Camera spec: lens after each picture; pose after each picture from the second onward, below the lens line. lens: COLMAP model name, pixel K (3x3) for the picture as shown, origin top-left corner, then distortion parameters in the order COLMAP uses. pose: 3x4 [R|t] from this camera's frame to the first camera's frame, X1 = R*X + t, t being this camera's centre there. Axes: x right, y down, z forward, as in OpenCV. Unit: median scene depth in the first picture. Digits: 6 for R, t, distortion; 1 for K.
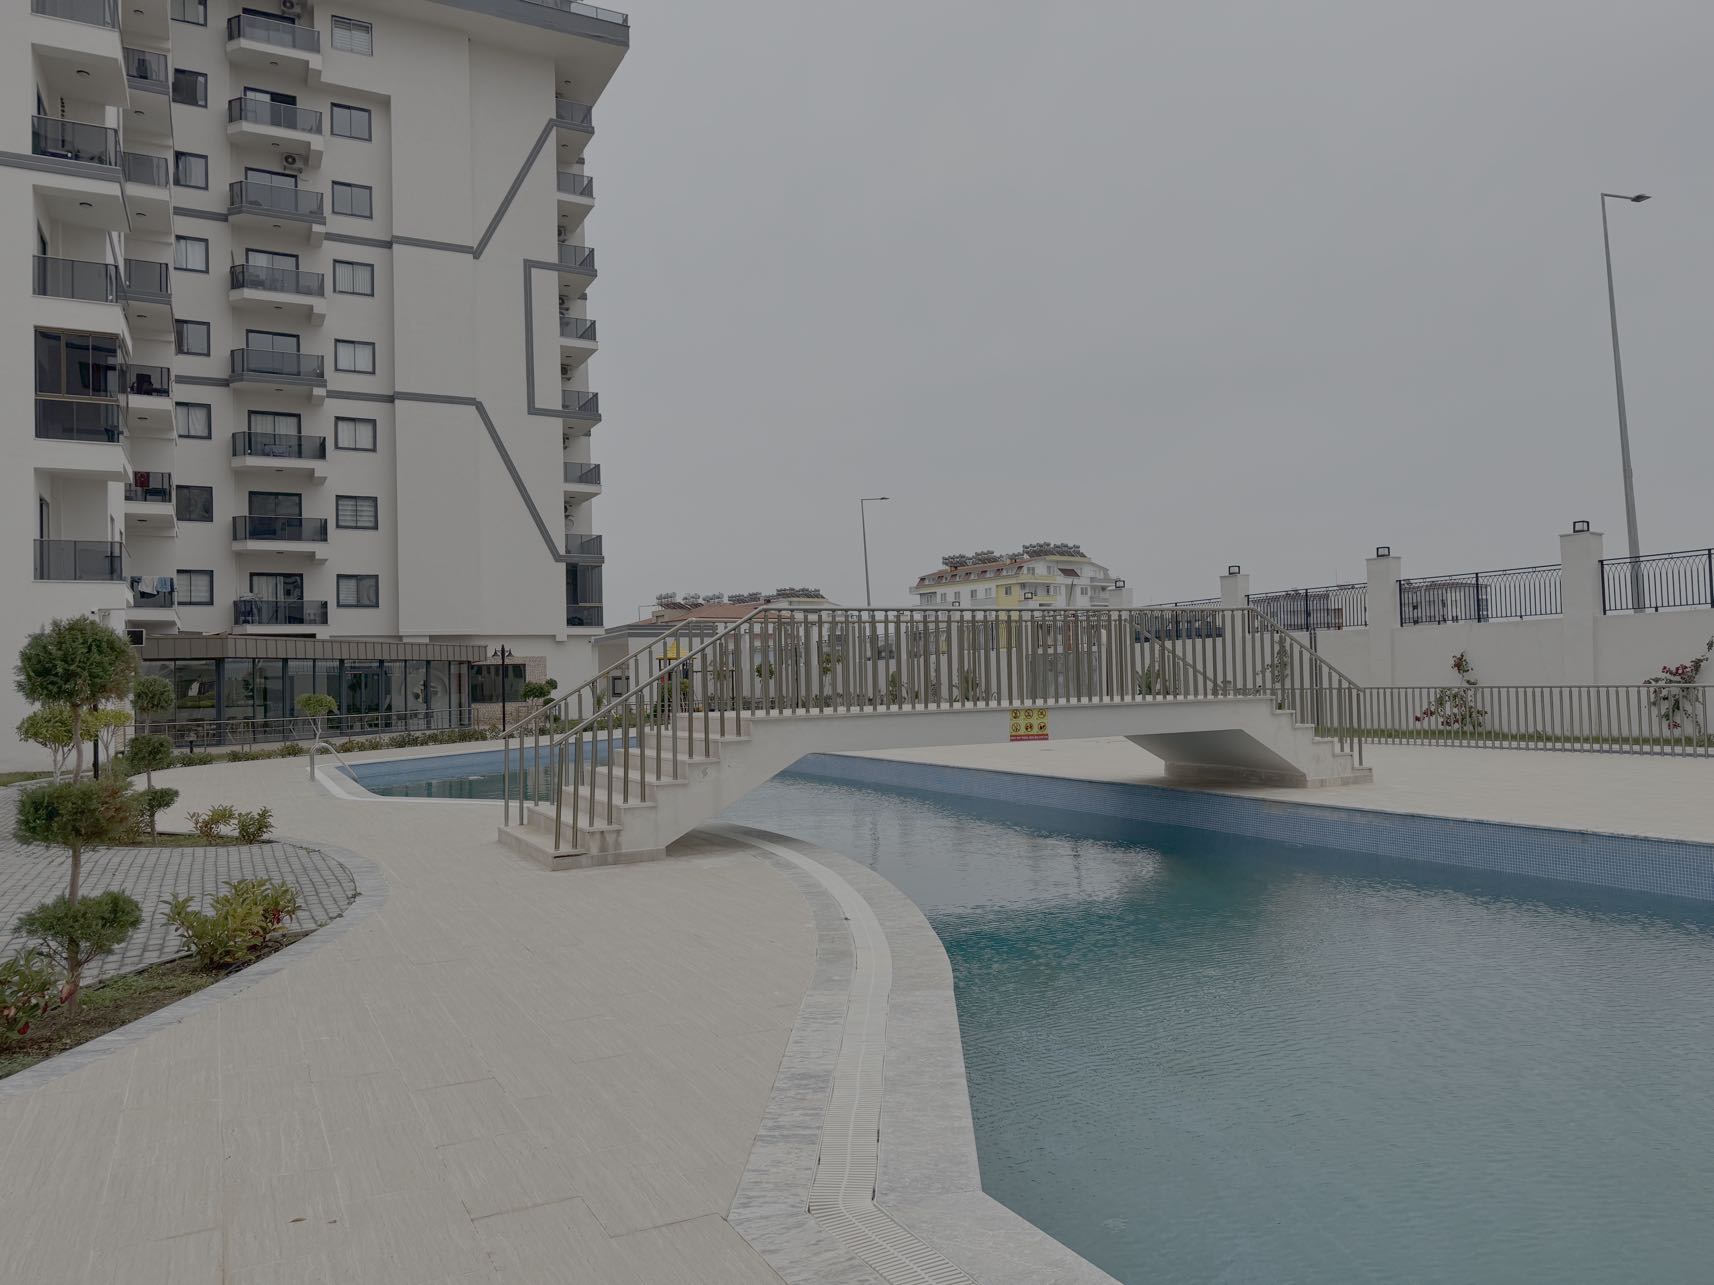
lens RADIAL K [[1194.0, 0, 855.4], [0, 1194.0, 640.9], [0, 0, 1]] dist [0.032582, -0.035717]
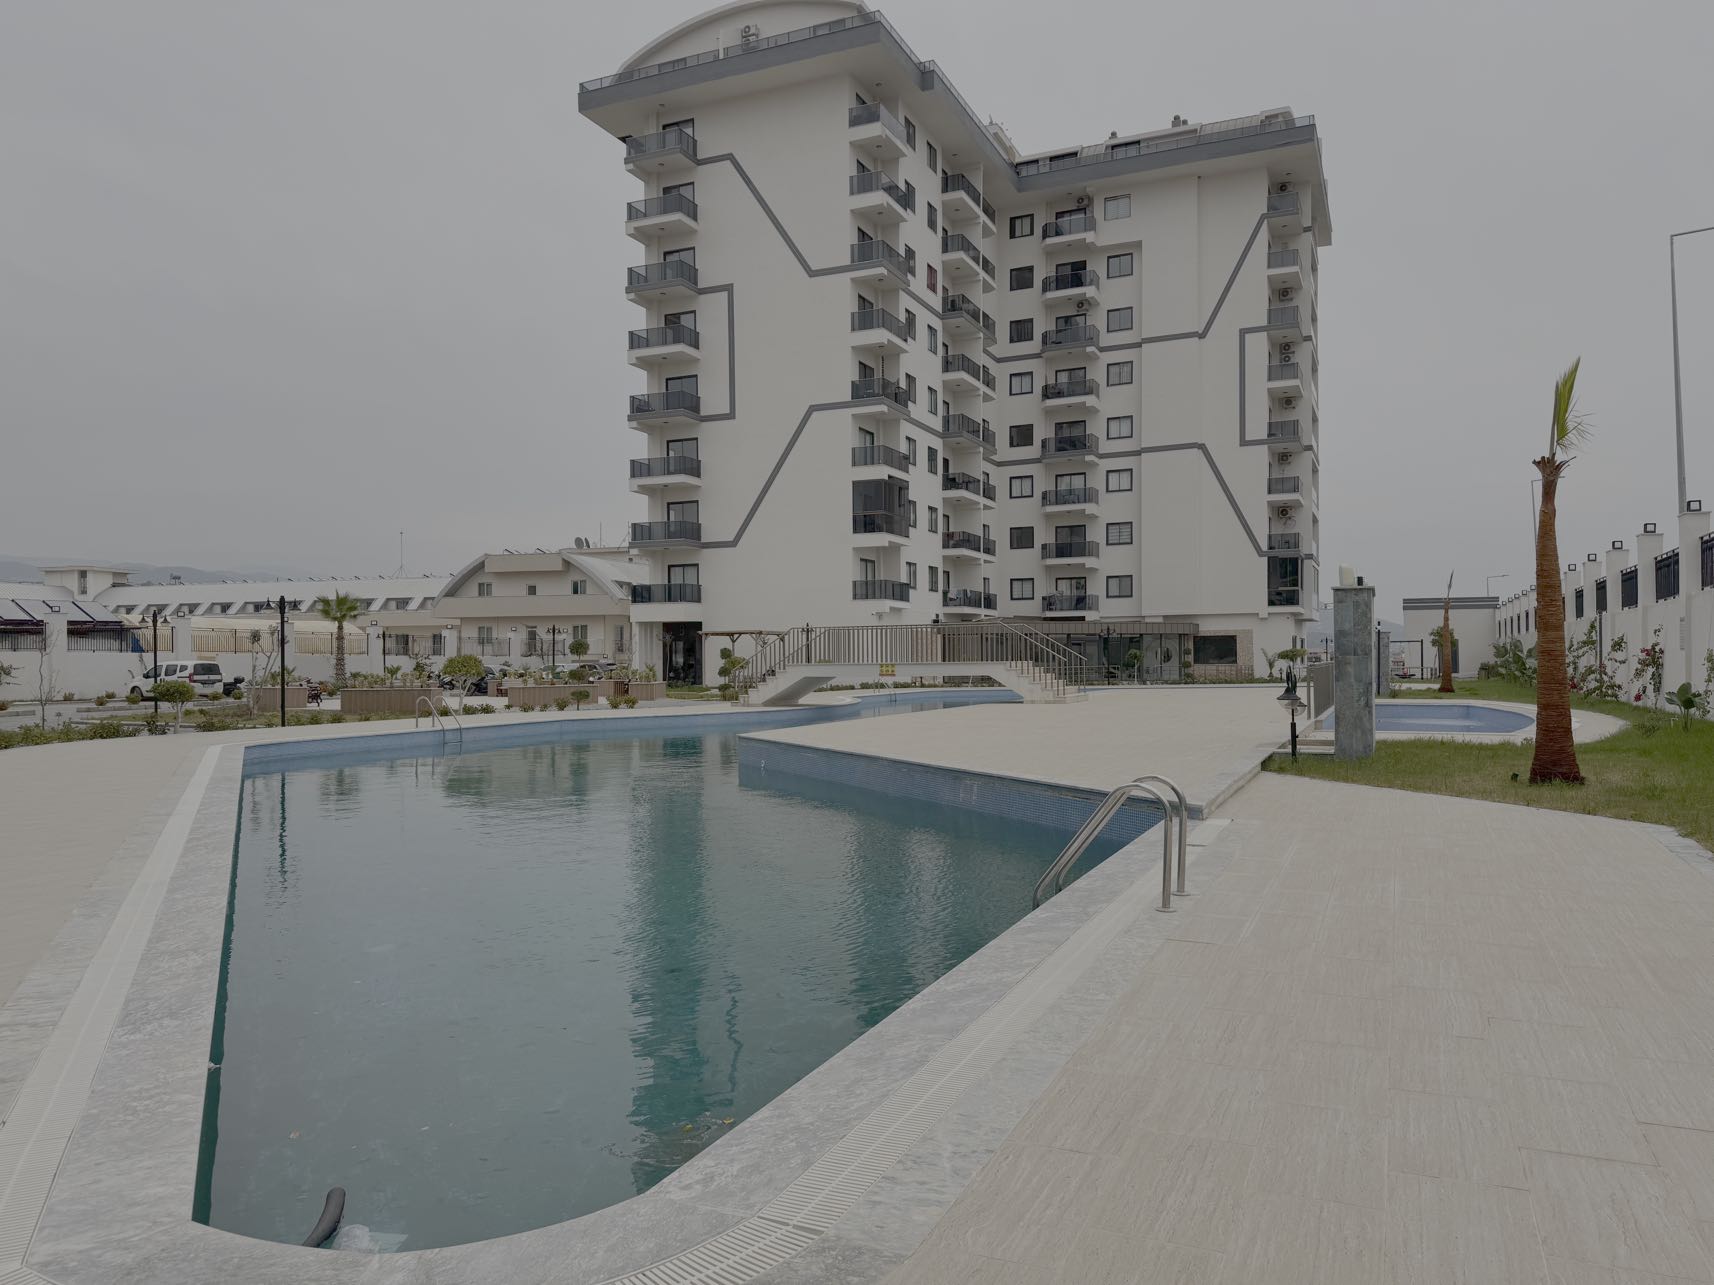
lens RADIAL K [[1194.0, 0, 856.1], [0, 1194.0, 647.9], [0, 0, 1]] dist [0.032582, -0.035717]
pose [[0.614559, 0.008287, -0.788827, 0.561918], [0.022139, 0.999370, 0.027748, -0.014067], [0.788560, -0.034517, 0.613989, -0.174736]]
